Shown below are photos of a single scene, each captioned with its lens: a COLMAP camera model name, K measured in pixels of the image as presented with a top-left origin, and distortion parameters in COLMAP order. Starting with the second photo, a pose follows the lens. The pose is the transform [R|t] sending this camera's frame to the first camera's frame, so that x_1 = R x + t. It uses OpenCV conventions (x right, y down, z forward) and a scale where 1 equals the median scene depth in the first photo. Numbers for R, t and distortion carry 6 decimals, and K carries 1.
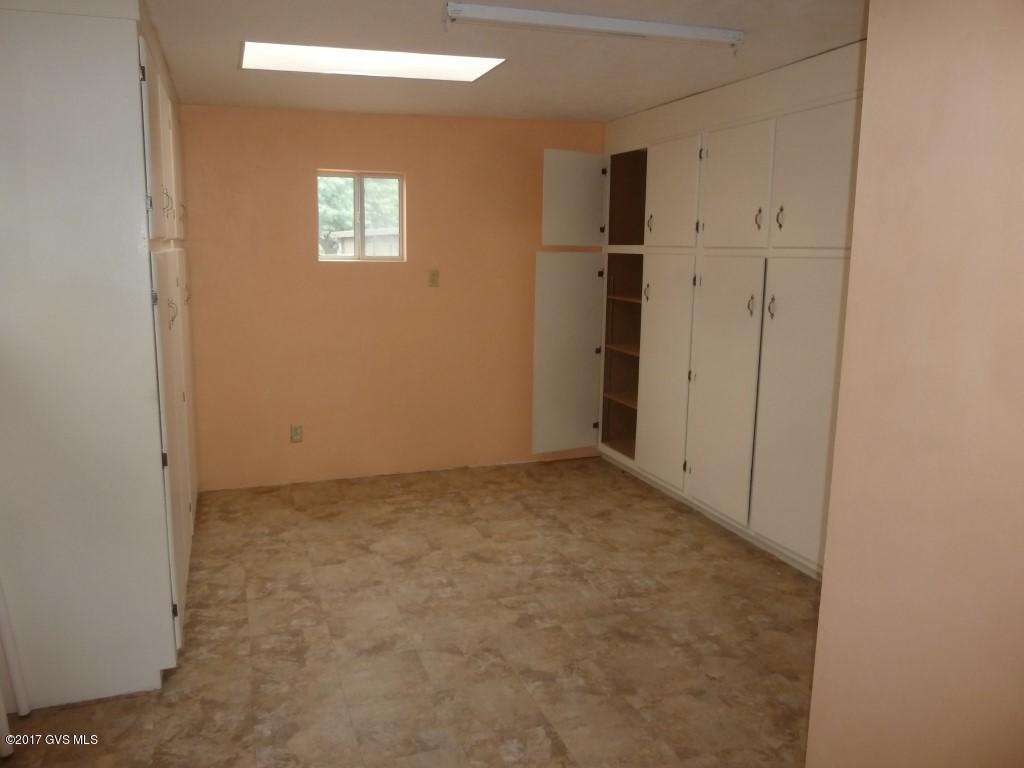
lens RADIAL K [[772.9, 0, 511.2], [0, 772.9, 383.0], [0, 0, 1]] dist [-0.035449, 0.012216]
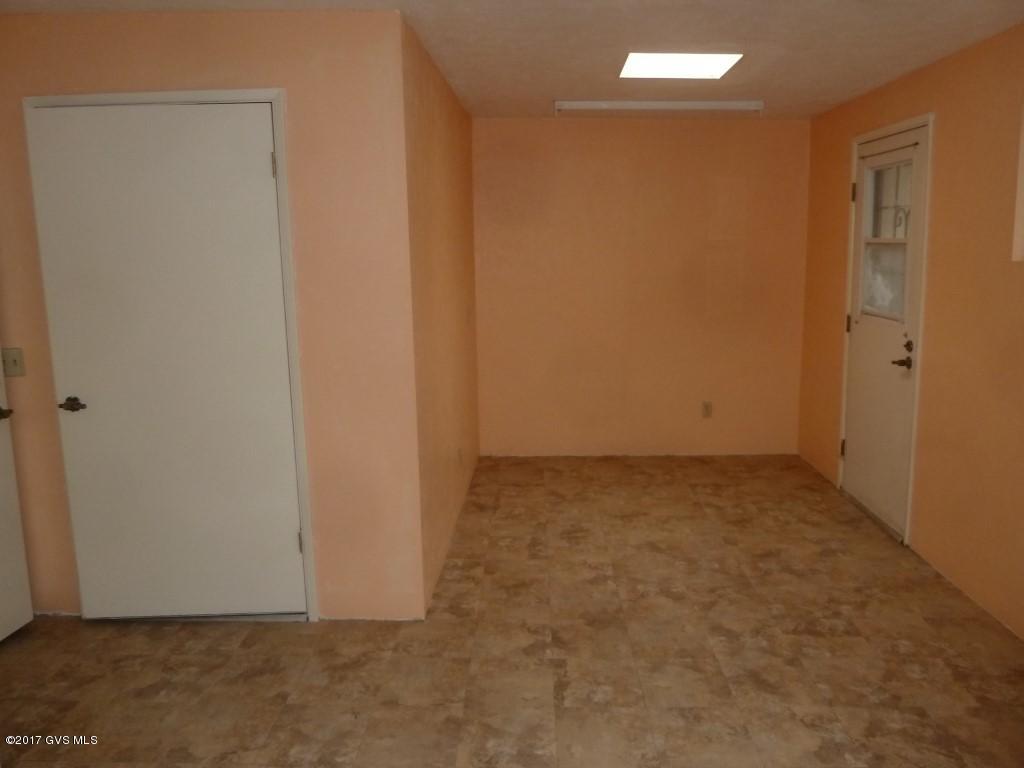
lens RADIAL K [[772.9, 0, 513.1], [0, 772.9, 382.6], [0, 0, 1]] dist [-0.035449, 0.012216]
pose [[-0.928334, -0.060957, 0.366716, -0.250719], [0.069447, 0.940661, 0.332164, -0.310657], [-0.365203, 0.333827, -0.869015, 1.799356]]
